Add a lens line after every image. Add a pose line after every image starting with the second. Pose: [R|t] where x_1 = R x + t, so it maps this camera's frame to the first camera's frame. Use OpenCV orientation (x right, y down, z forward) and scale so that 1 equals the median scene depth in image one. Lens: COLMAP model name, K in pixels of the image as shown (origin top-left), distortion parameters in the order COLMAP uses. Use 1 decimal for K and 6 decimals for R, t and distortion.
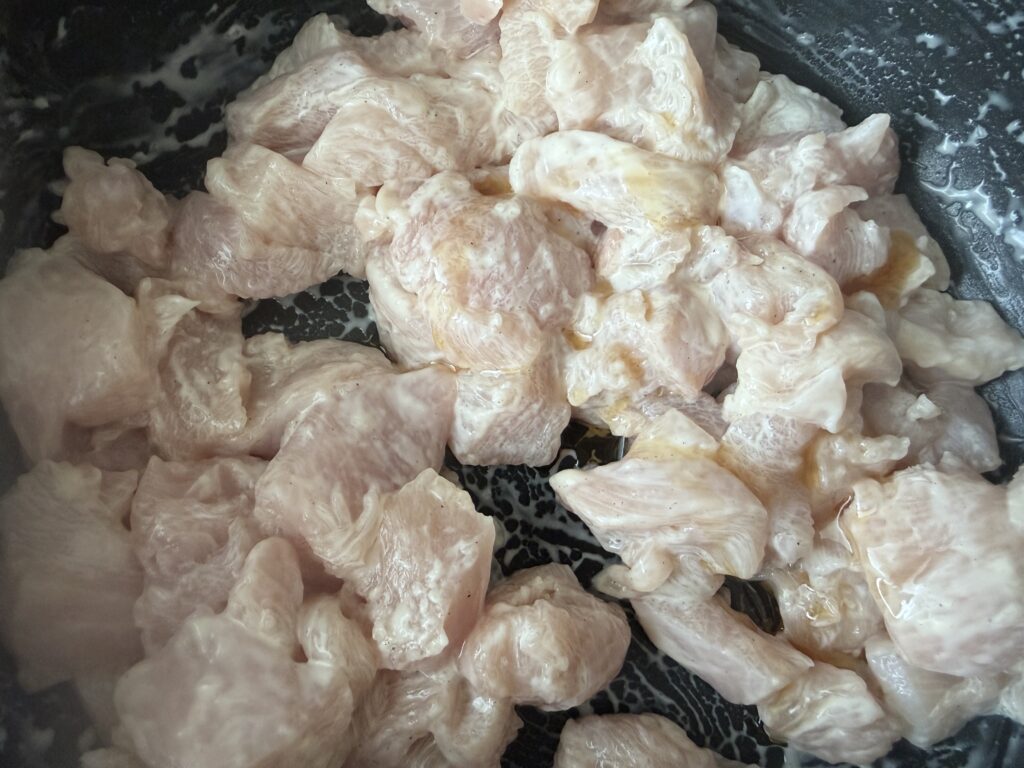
lens RADIAL K [[725.3, 0, 512.0], [0, 725.3, 384.0], [0, 0, 1]] dist [-0.035048, 0.040040]
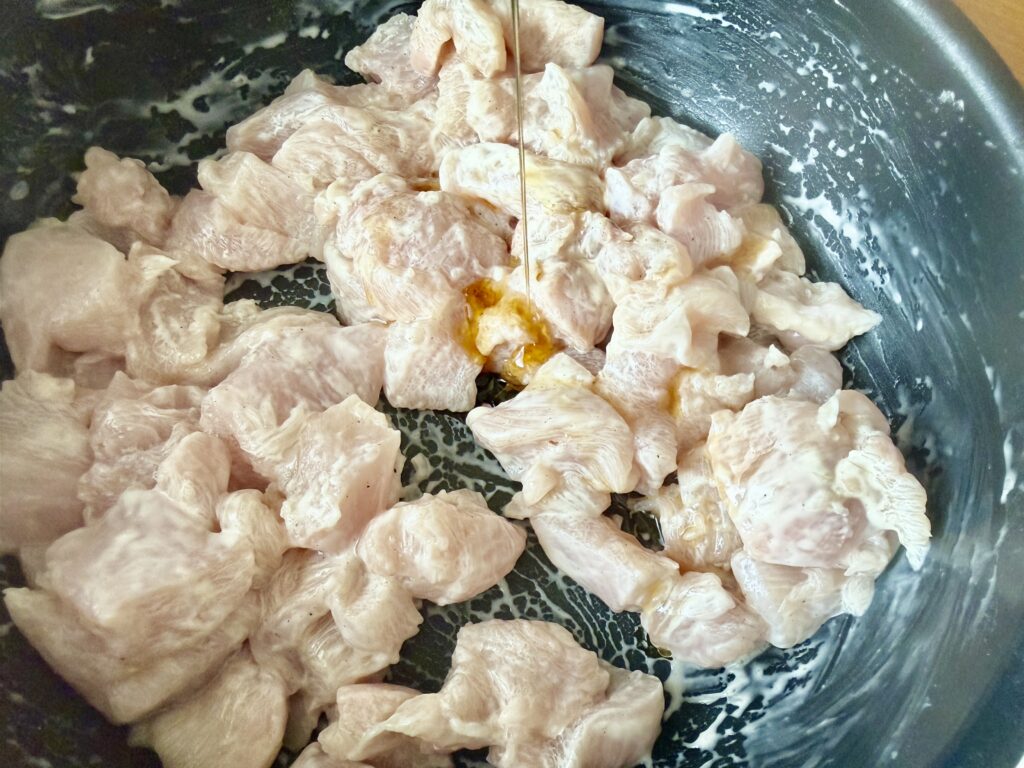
lens RADIAL K [[709.8, 0, 624.5], [0, 709.8, 382.1], [0, 0, 1]] dist [-0.042890, 0.034993]
pose [[0.999984, -0.001957, 0.005285, 0.330487], [0.002970, 0.979985, -0.199049, 0.328925], [-0.004790, 0.199061, 0.979975, -0.164934]]
